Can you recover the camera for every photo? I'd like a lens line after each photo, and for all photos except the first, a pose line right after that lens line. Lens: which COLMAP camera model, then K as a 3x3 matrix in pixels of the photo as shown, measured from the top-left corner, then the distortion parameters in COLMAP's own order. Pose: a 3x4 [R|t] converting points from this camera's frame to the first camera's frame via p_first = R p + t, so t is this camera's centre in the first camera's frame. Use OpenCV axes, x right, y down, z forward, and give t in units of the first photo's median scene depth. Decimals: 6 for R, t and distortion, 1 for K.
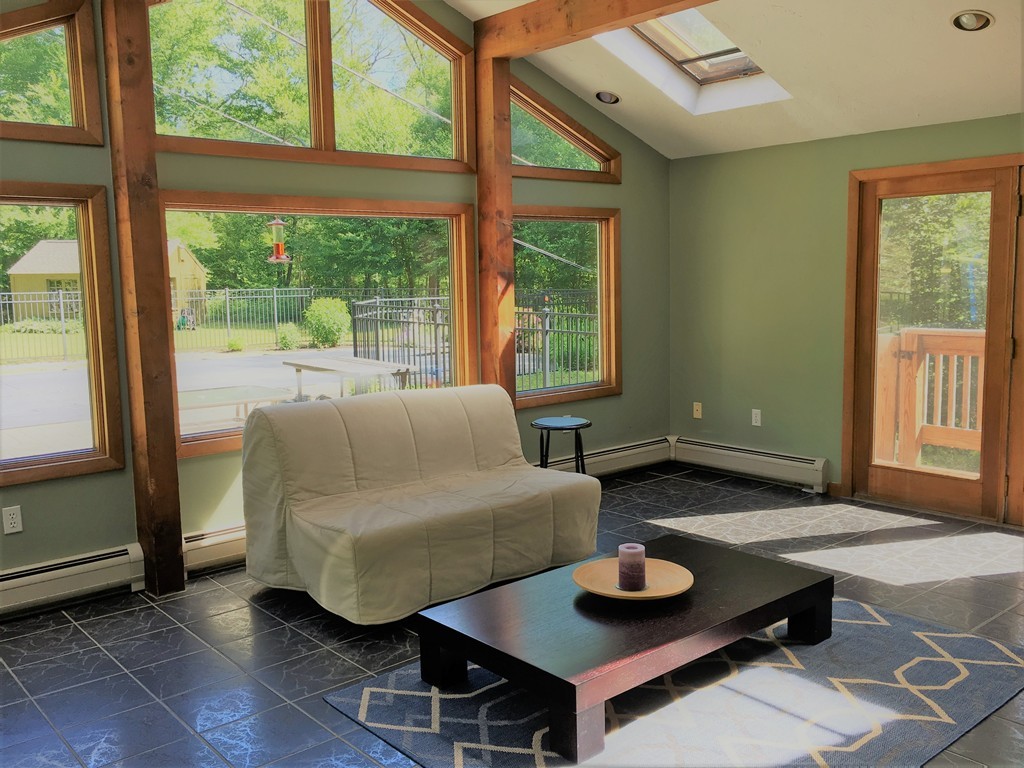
lens RADIAL K [[901.4, 0, 513.8], [0, 901.4, 362.6], [0, 0, 1]] dist [0.071511, 0.001054]
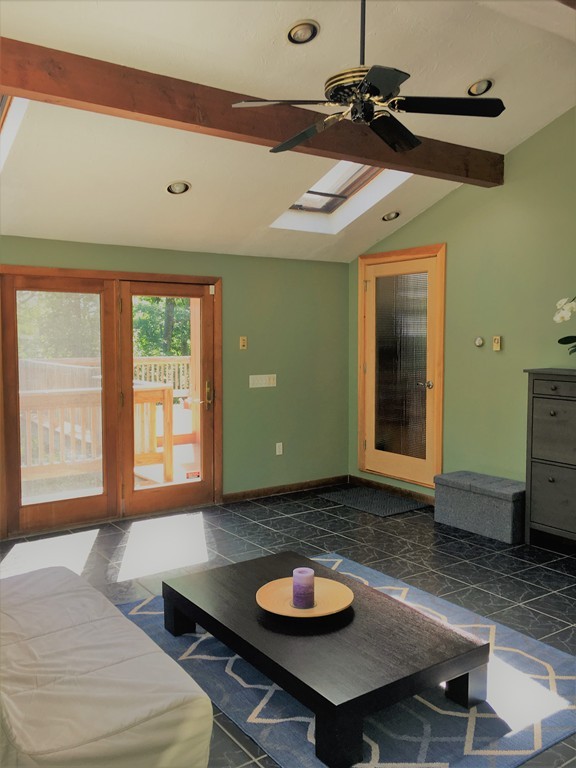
lens RADIAL K [[662.8, 0, 288.0], [0, 662.8, 384.0], [0, 0, 1]] dist [0.013768, -0.003565]
pose [[0.112384, -0.051891, 0.992309, -0.746737], [0.095910, 0.994539, 0.041145, -0.089482], [-0.989025, 0.090549, 0.116747, 0.891236]]
